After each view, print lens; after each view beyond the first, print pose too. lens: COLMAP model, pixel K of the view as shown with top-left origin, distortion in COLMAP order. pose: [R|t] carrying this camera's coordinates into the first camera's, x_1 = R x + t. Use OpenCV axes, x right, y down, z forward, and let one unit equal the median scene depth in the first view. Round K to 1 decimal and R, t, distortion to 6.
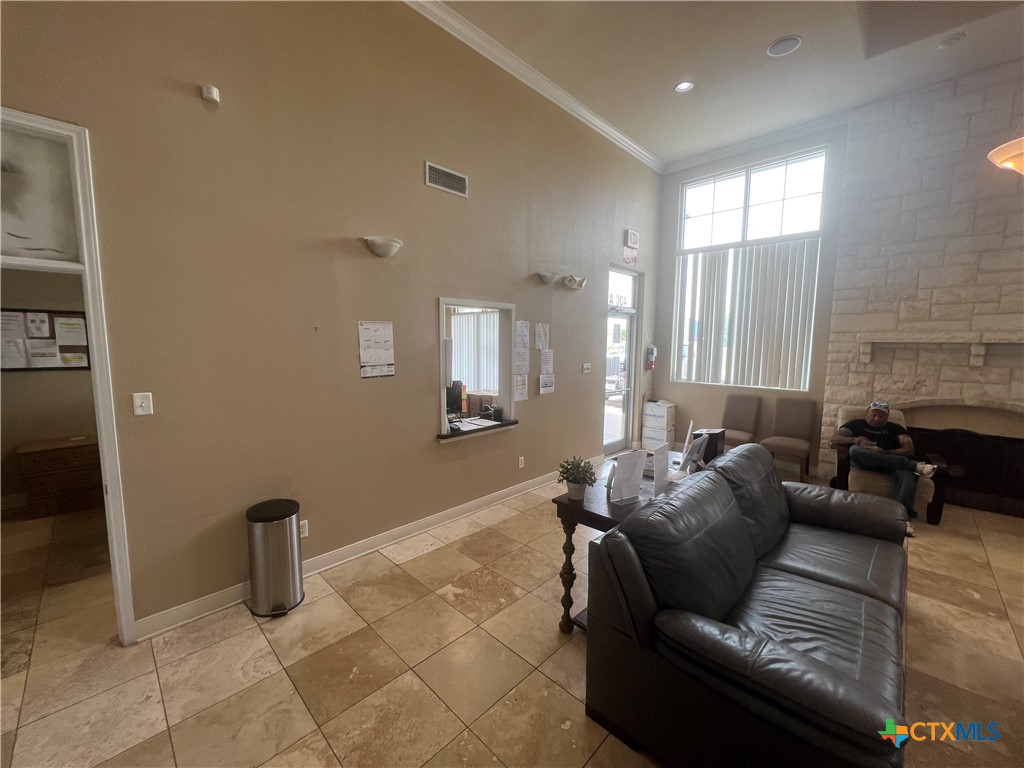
lens RADIAL K [[409.7, 0, 512.0], [0, 409.7, 384.0], [0, 0, 1]] dist [0.001318, 0.000157]
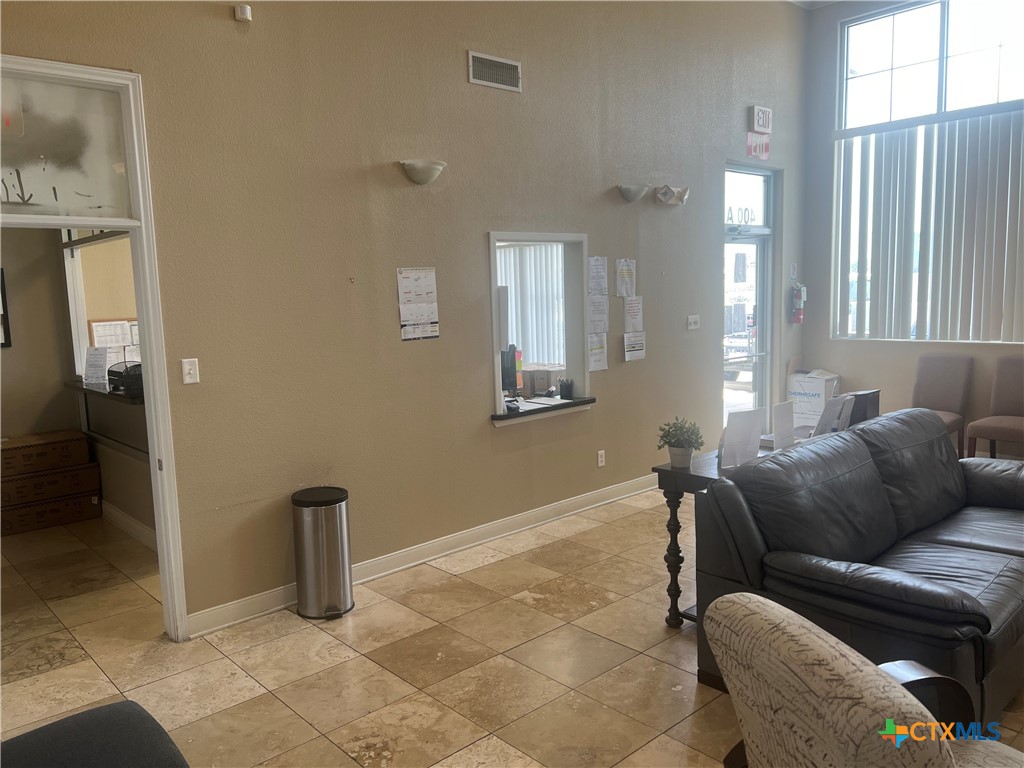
lens RADIAL K [[757.5, 0, 512.0], [0, 757.5, 384.0], [0, 0, 1]] dist [0.100762, -0.147284]
pose [[0.997526, -0.032569, -0.062305, -0.064933], [0.033839, 0.999238, 0.019441, 0.047138], [0.061624, -0.021501, 0.997868, -0.439118]]
